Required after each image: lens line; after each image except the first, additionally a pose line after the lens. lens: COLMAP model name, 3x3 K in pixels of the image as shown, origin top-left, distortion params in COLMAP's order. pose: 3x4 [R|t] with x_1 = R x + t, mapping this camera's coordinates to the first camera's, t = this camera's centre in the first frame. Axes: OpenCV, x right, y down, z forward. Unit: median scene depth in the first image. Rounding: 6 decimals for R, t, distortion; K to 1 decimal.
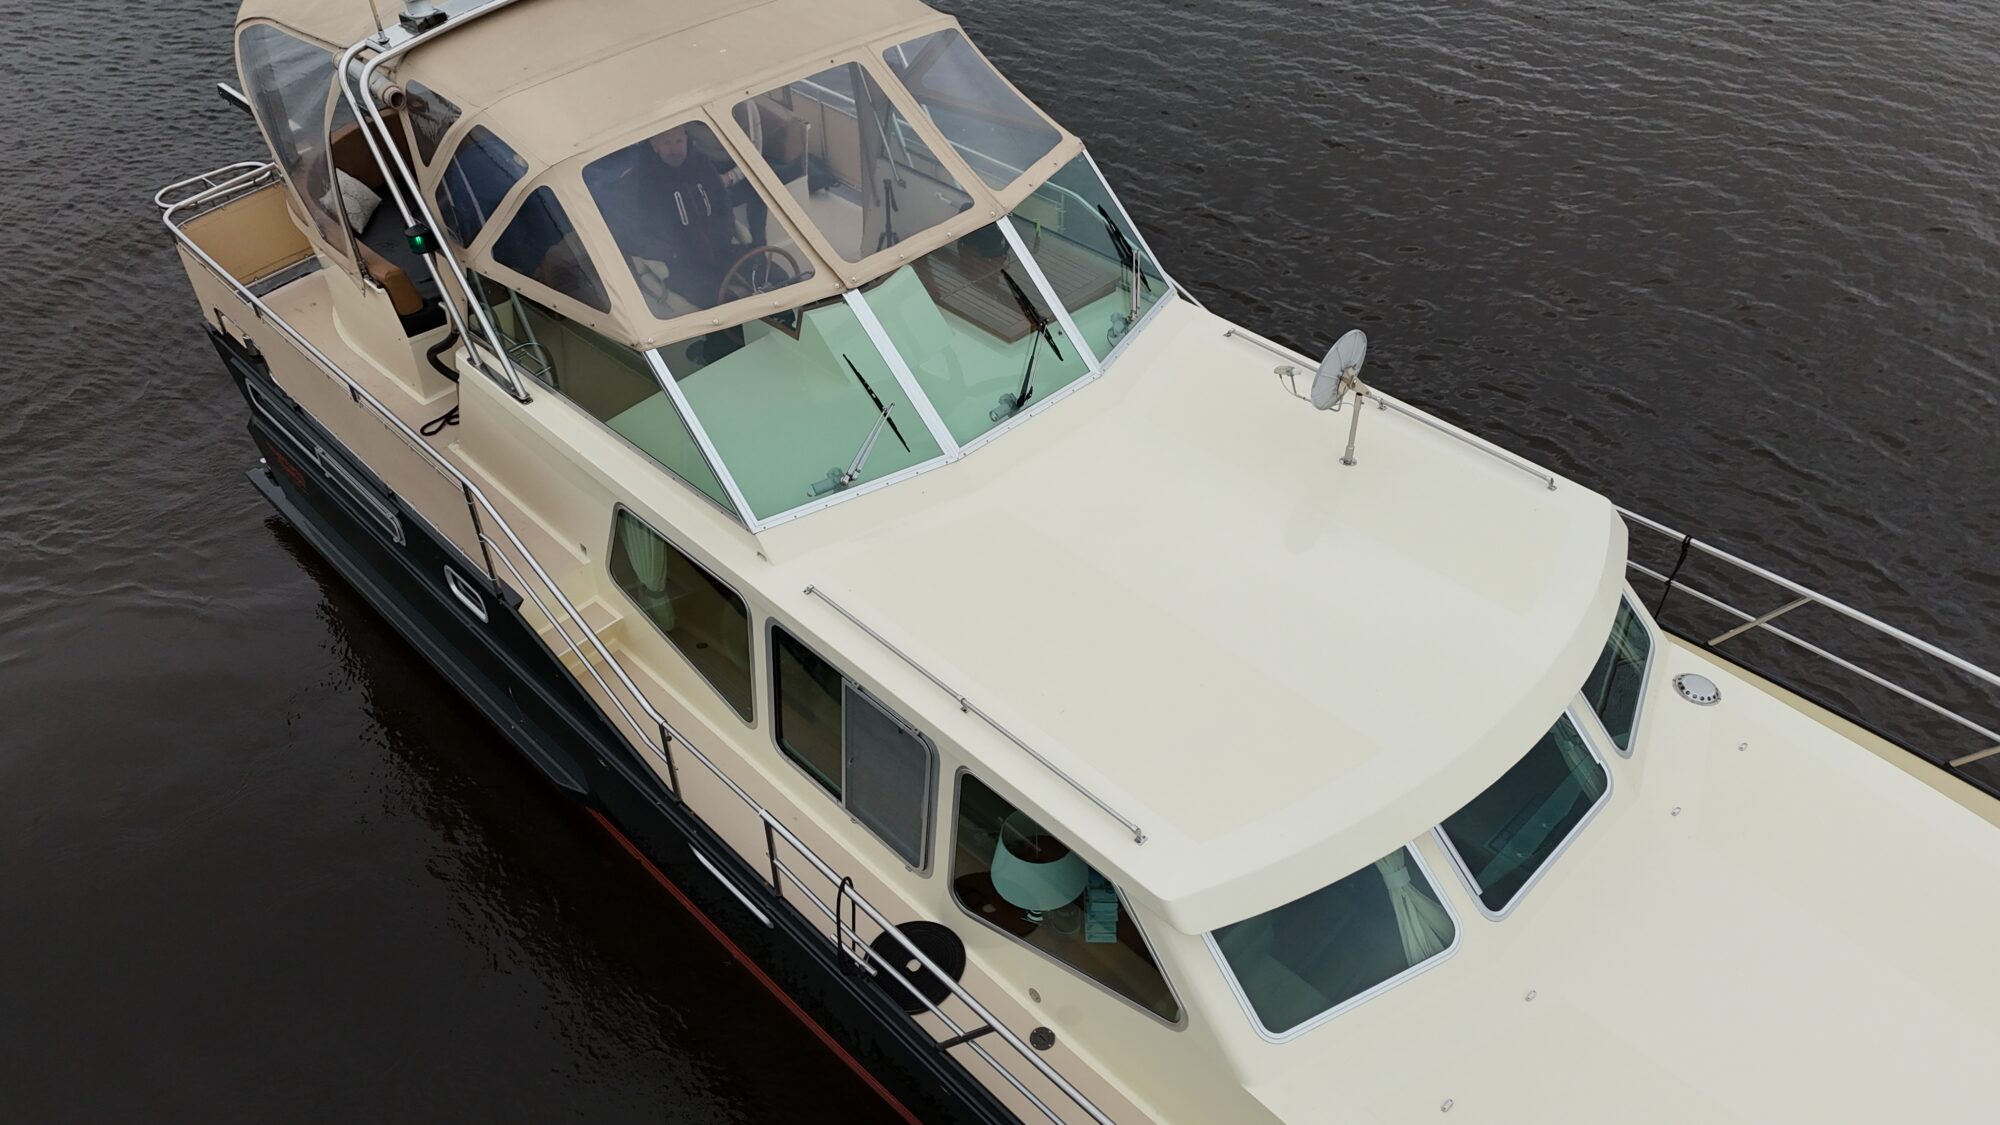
lens RADIAL K [[1443.6, 0, 996.0], [0, 1443.6, 556.9], [0, 0, 1]] dist [0.059224, -0.019429]
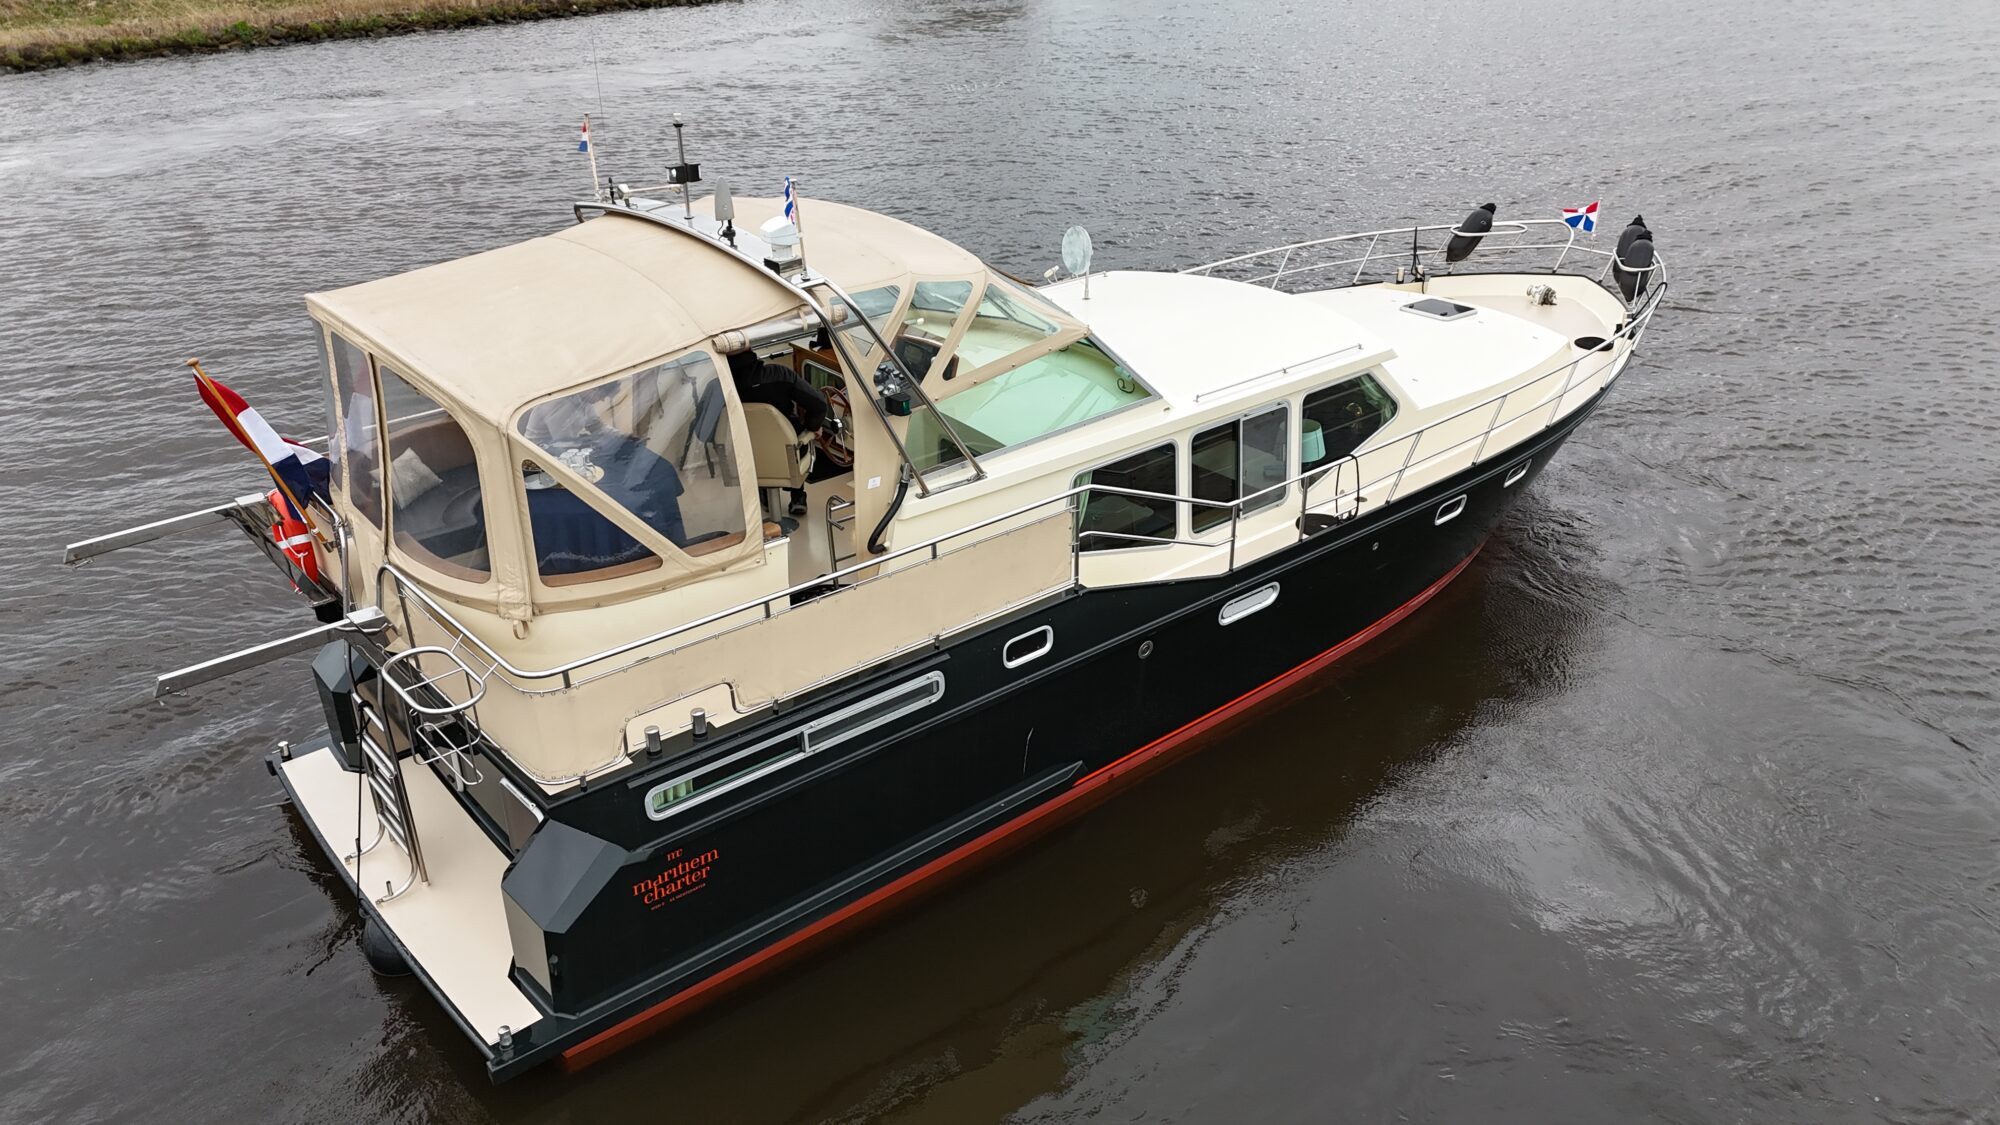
lens RADIAL K [[1443.6, 0, 993.5], [0, 1443.6, 571.3], [0, 0, 1]] dist [0.059224, -0.019429]
pose [[0.100959, -0.446293, 0.889174, -1.631391], [0.658597, 0.699858, 0.276493, -0.430338], [-0.745692, 0.557693, 0.364584, 0.624829]]
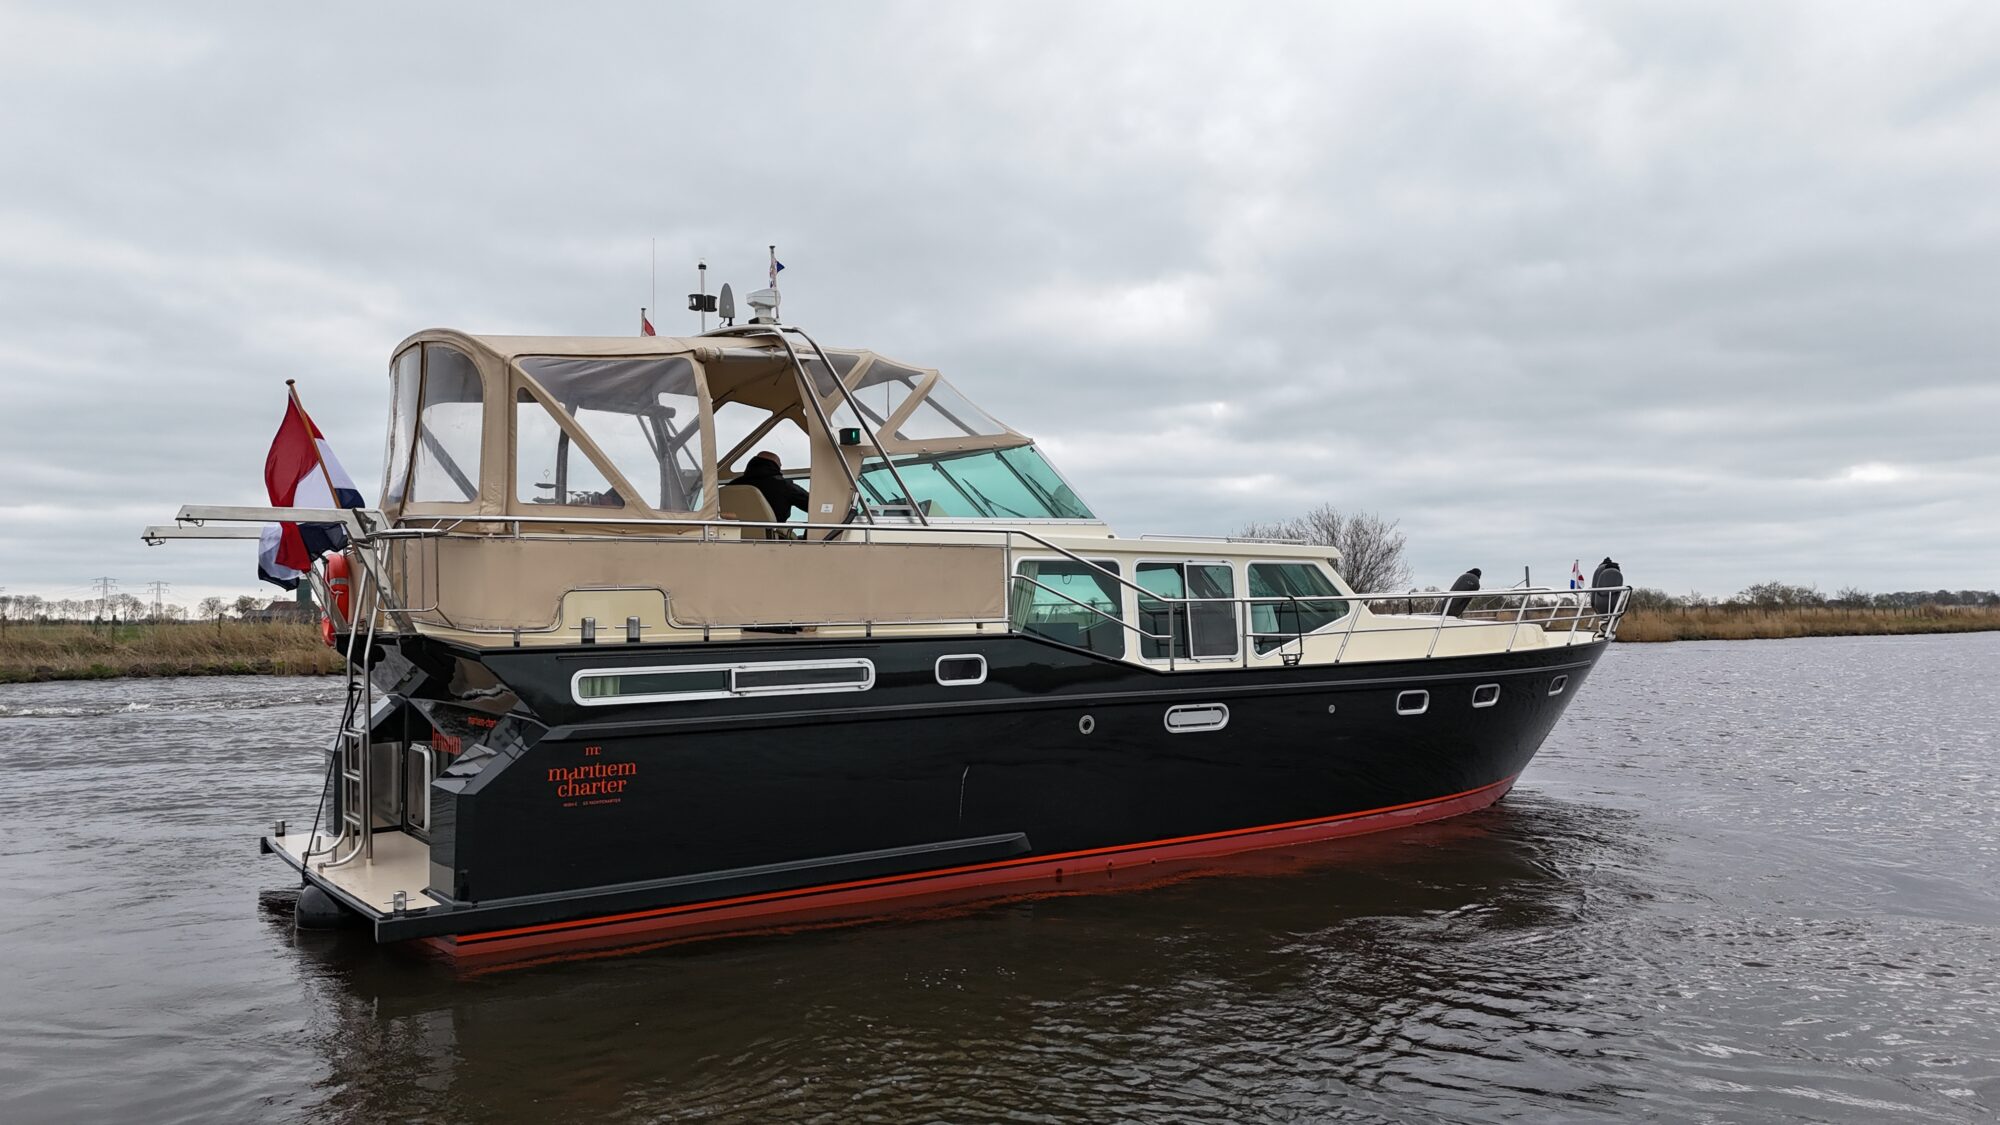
lens RADIAL K [[1443.6, 0, 1004.1], [0, 1443.6, 569.3], [0, 0, 1]] dist [0.059224, -0.019429]
pose [[0.195008, 0.039678, 0.979999, -1.884960], [0.654499, 0.738905, -0.160155, 0.221013], [-0.730481, 0.672640, 0.118123, 0.869850]]
